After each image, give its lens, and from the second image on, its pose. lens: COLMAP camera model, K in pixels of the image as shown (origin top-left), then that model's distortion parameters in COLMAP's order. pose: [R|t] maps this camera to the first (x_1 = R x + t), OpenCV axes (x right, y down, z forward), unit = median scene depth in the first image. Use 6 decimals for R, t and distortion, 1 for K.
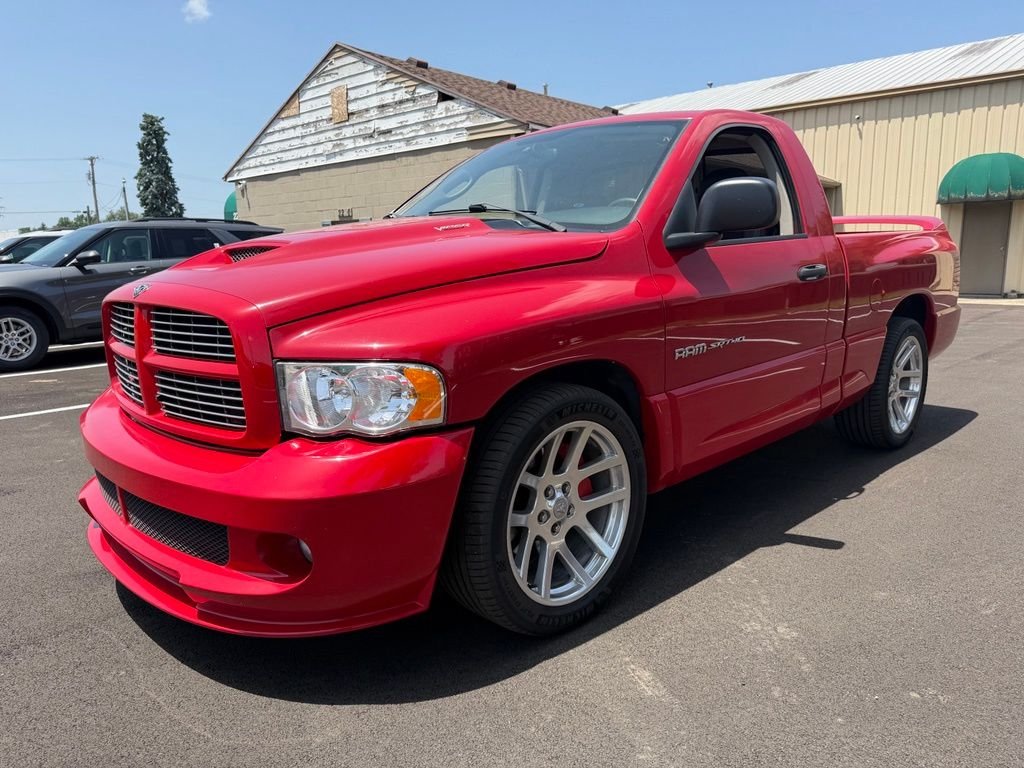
lens RADIAL K [[746.1, 0, 512.0], [0, 746.1, 384.0], [0, 0, 1]] dist [0.014878, -0.001702]
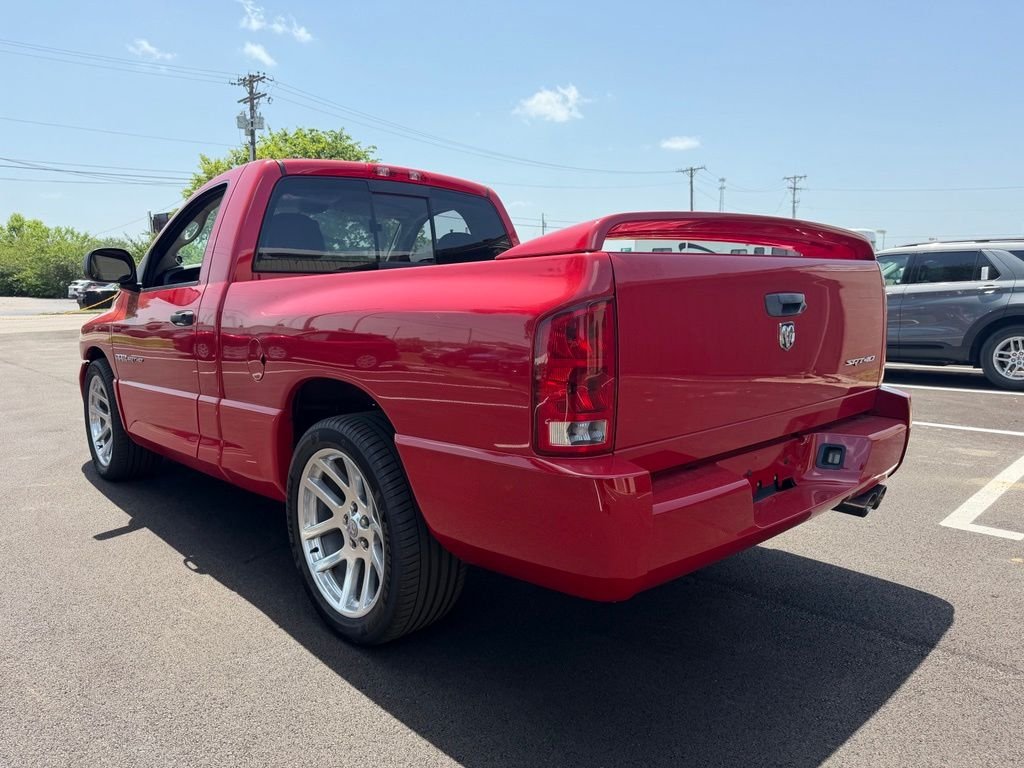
lens RADIAL K [[727.6, 0, 516.0], [0, 727.6, 404.1], [0, 0, 1]] dist [-0.000434, -0.033865]
pose [[-0.037761, 0.169646, -0.984781, 0.394741], [-0.151586, 0.973107, 0.173448, -0.079078], [0.987723, 0.155829, -0.011029, 0.422071]]
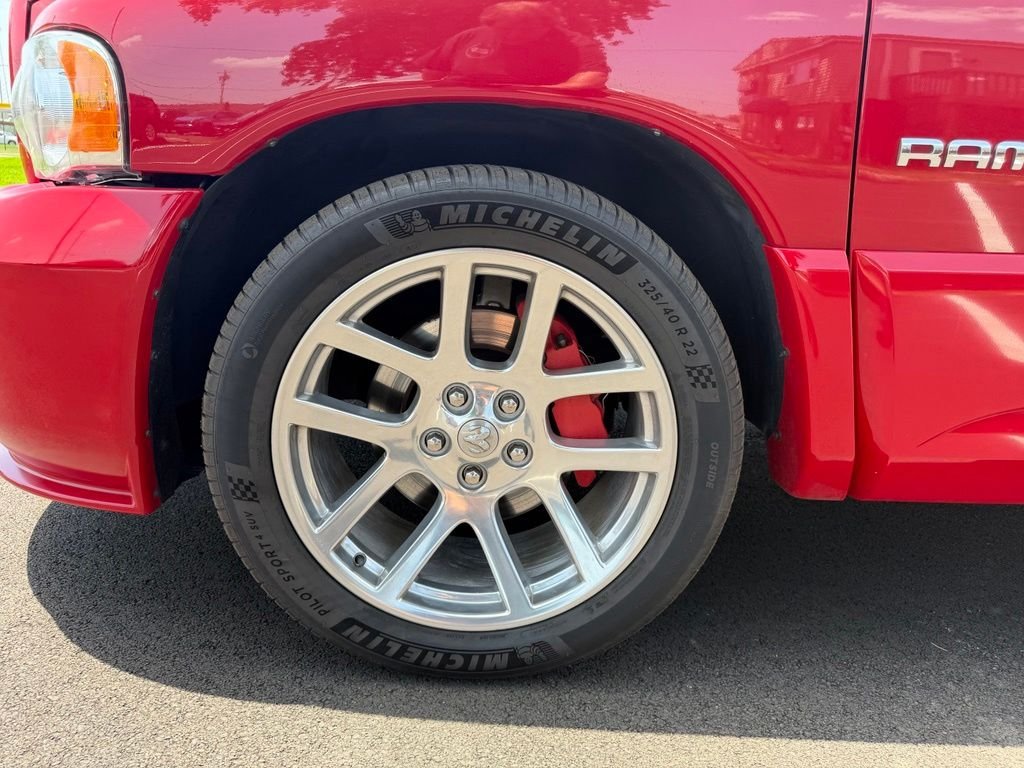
lens RADIAL K [[744.1, 0, 512.0], [0, 744.1, 384.0], [0, 0, 1]] dist [-0.003085, -0.006274]
pose [[0.729664, 0.244632, -0.638549, 0.075115], [-0.188610, 0.969593, 0.155934, 0.011038], [0.657279, 0.006657, 0.753618, 0.132123]]
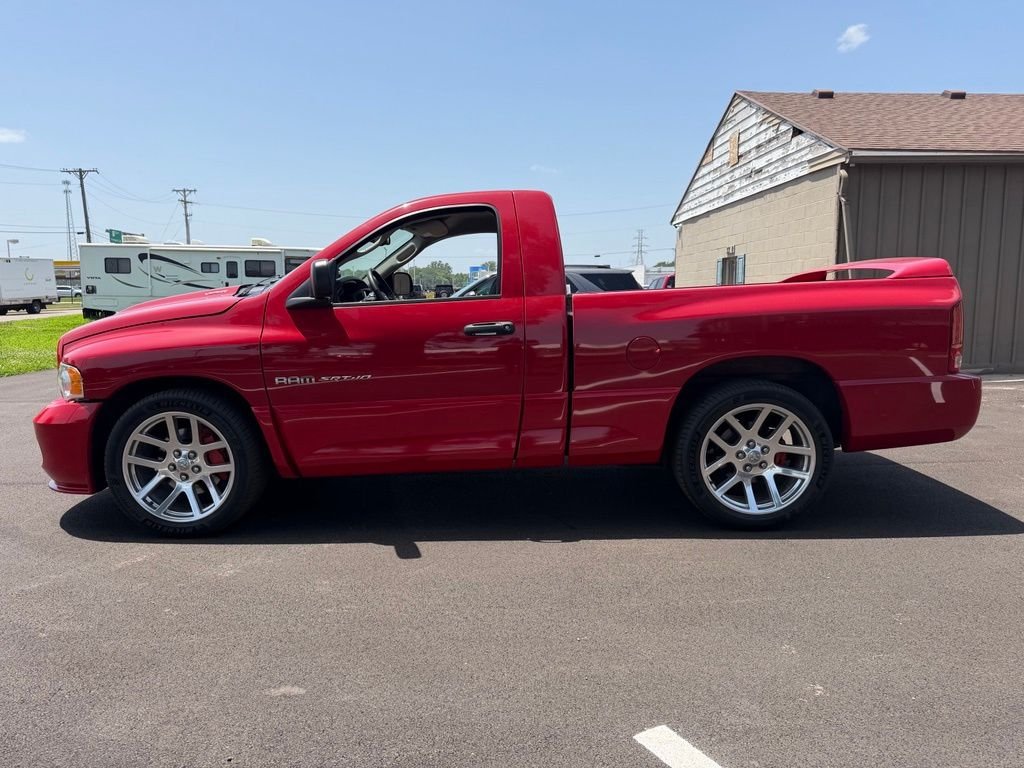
lens RADIAL K [[744.1, 0, 512.0], [0, 744.1, 384.0], [0, 0, 1]] dist [-0.003085, -0.006274]
pose [[0.700200, 0.087980, -0.708505, 0.346749], [-0.112704, 0.993556, 0.011993, -0.022708], [0.704995, 0.071454, 0.705604, 0.068121]]
